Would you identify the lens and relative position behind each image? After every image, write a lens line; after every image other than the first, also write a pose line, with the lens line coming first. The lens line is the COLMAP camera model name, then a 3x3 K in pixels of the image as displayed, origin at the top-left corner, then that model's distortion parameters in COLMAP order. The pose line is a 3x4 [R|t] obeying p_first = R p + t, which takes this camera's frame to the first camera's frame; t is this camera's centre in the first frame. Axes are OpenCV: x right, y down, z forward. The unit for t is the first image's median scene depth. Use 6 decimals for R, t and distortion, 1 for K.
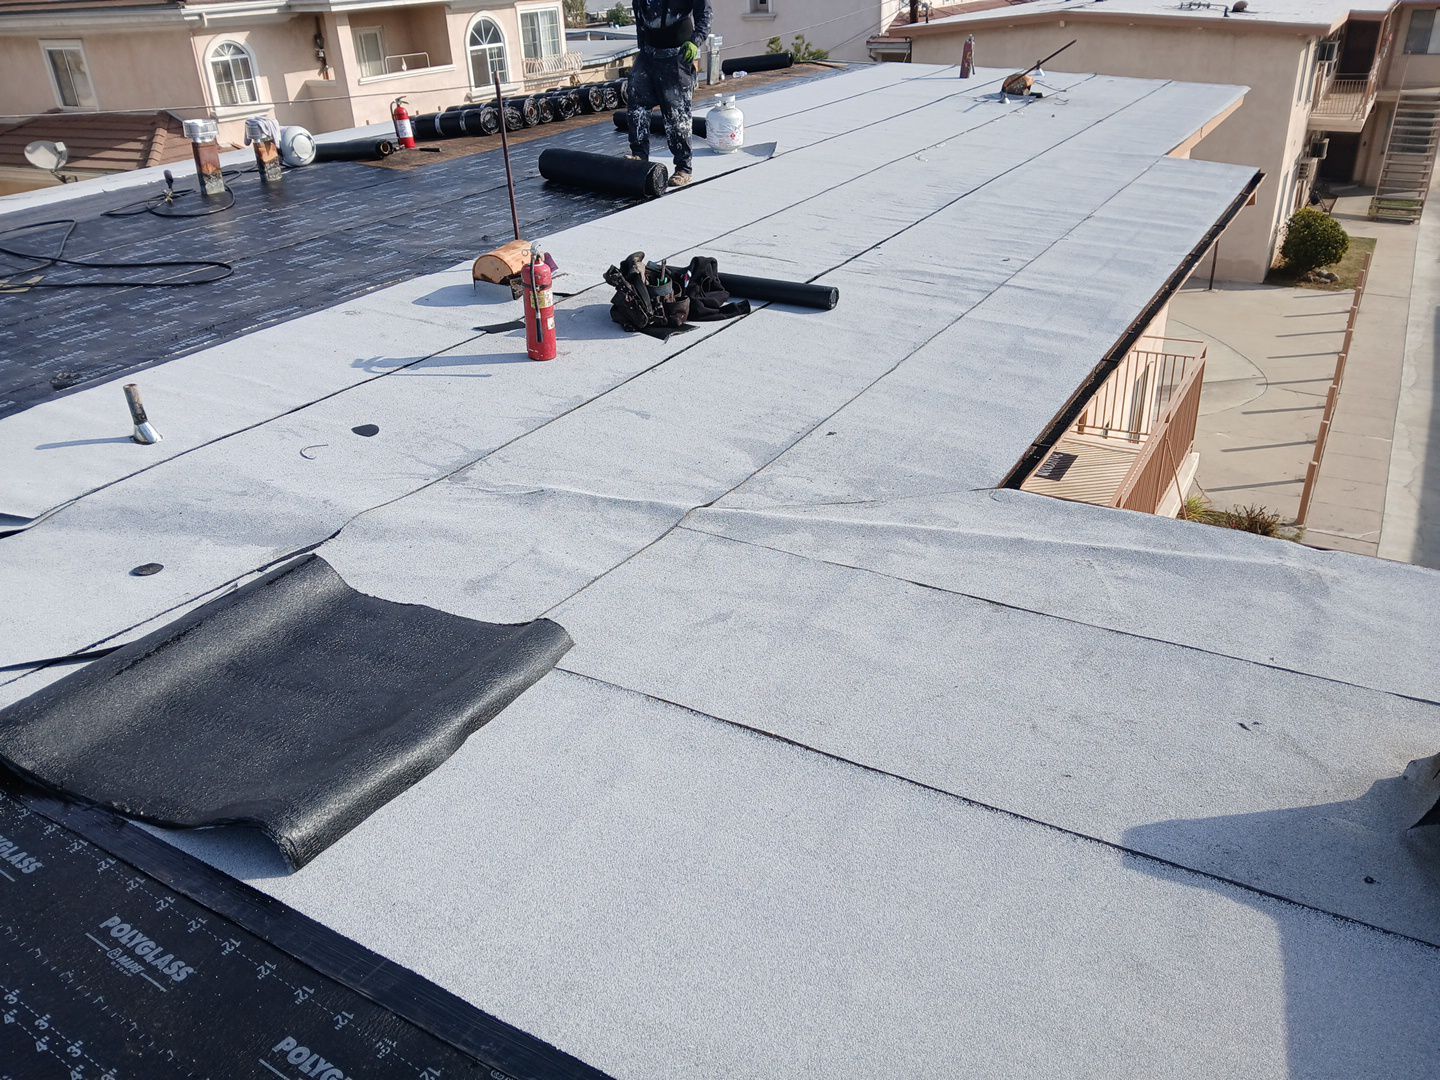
lens RADIAL K [[1110.6, 0, 723.7], [0, 1110.6, 537.4], [0, 0, 1]] dist [0.041837, -0.091530]
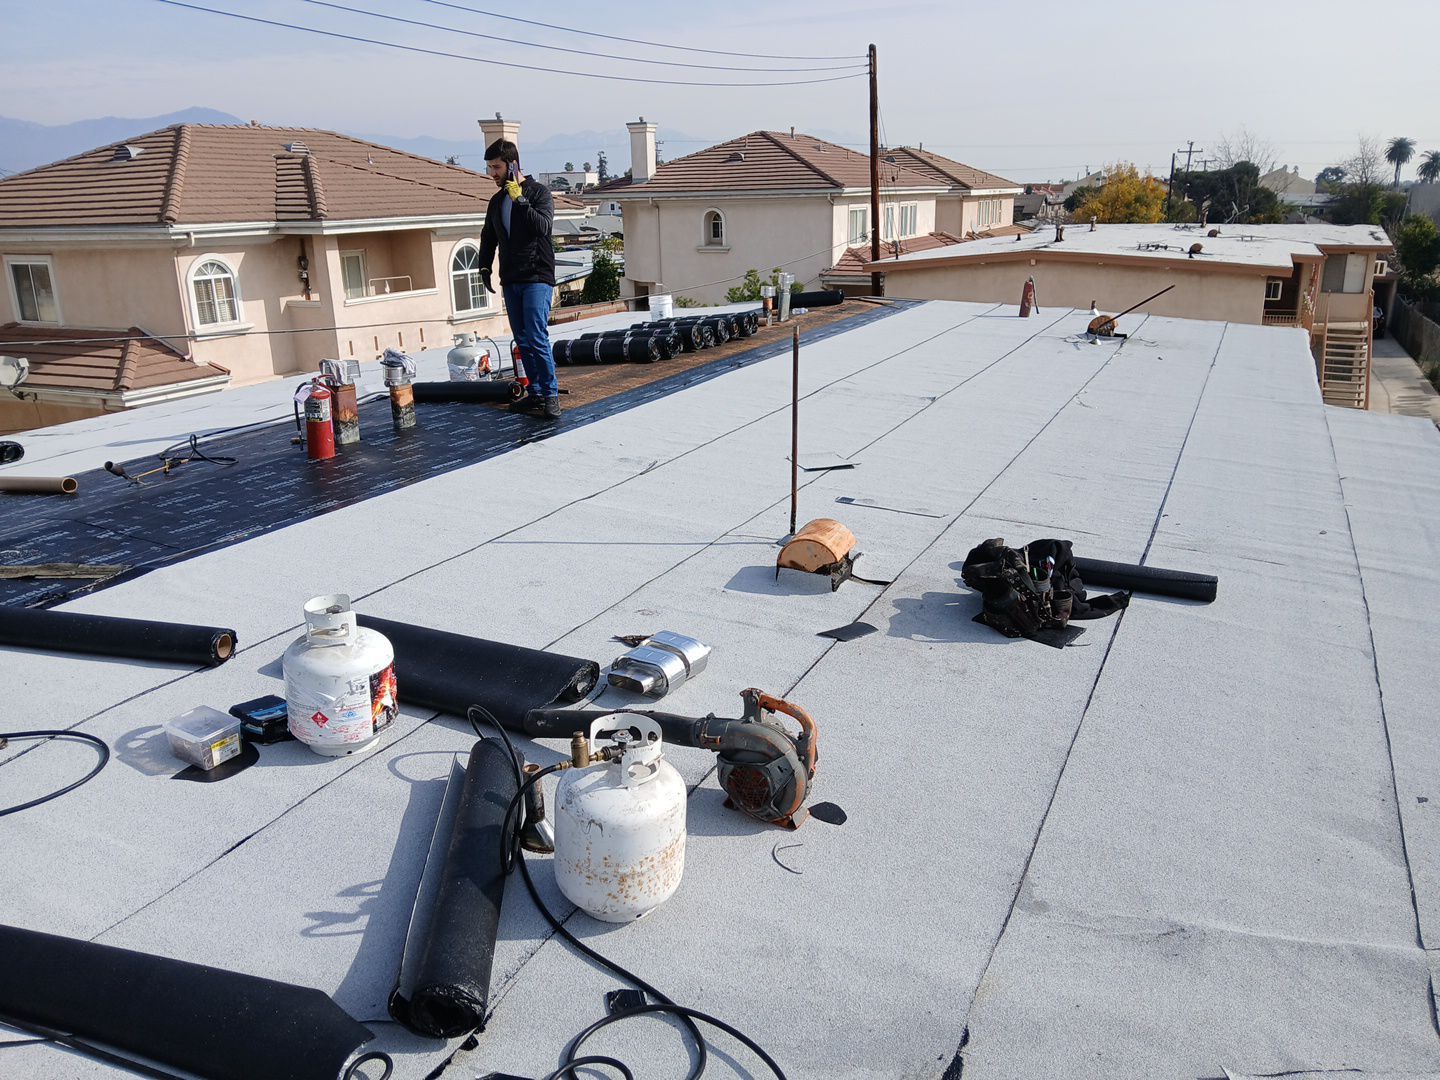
lens RADIAL K [[1110.6, 0, 728.2], [0, 1110.6, 543.1], [0, 0, 1]] dist [0.041837, -0.091530]
pose [[0.996007, -0.001271, 0.089265, -0.085097], [0.016854, 0.984594, -0.174044, -0.027314], [-0.087669, 0.174853, 0.980684, 0.051659]]
